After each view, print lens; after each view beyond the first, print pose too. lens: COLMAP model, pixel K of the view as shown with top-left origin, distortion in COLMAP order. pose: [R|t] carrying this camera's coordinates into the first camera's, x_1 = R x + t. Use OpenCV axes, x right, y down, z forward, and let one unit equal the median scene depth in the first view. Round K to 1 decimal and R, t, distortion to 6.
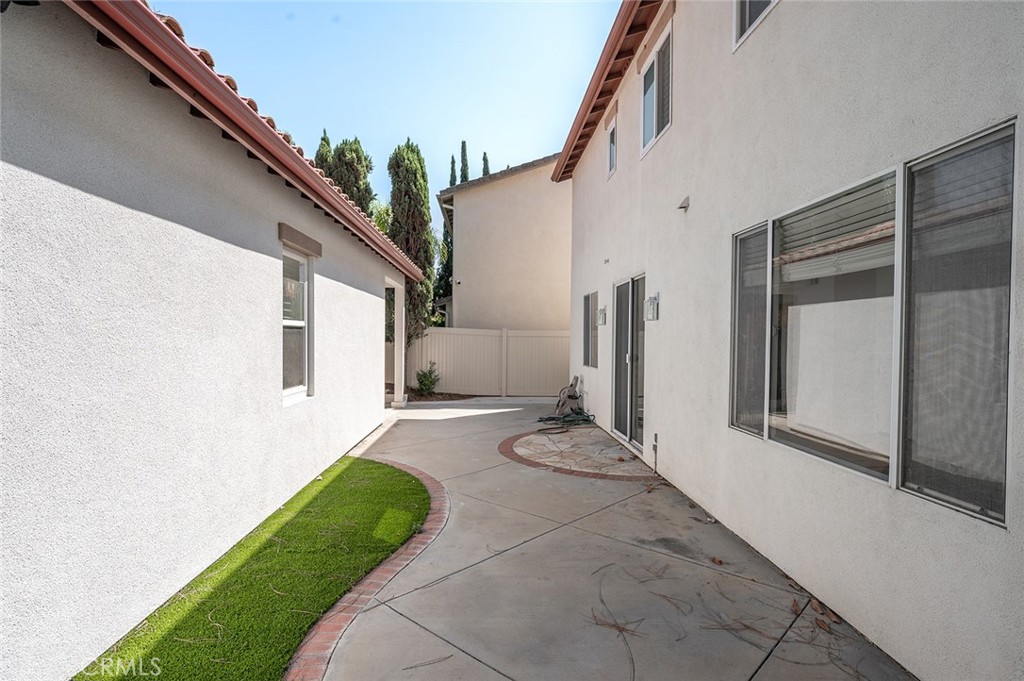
lens RADIAL K [[530.5, 0, 508.6], [0, 530.5, 343.5], [0, 0, 1]] dist [0.002622, -0.001787]
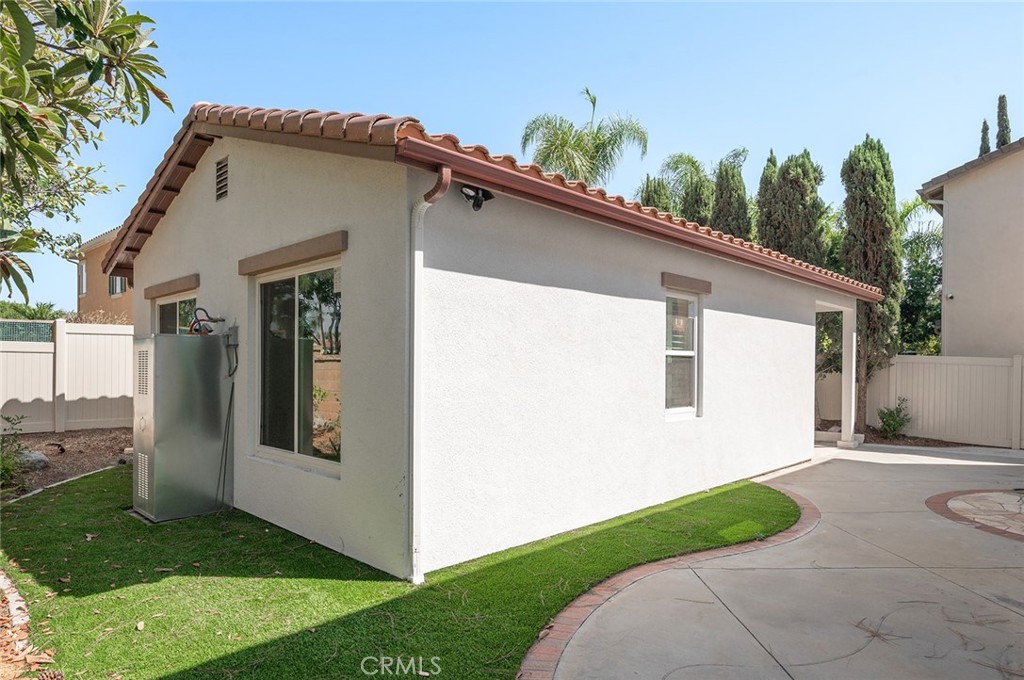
lens RADIAL K [[617.7, 0, 516.4], [0, 617.7, 370.8], [0, 0, 1]] dist [-0.003726, -0.001013]
pose [[0.689016, 0.004946, -0.724729, 0.305648], [-0.012464, 0.999910, -0.005025, 0.011597], [0.724639, 0.012496, 0.689015, -0.191636]]
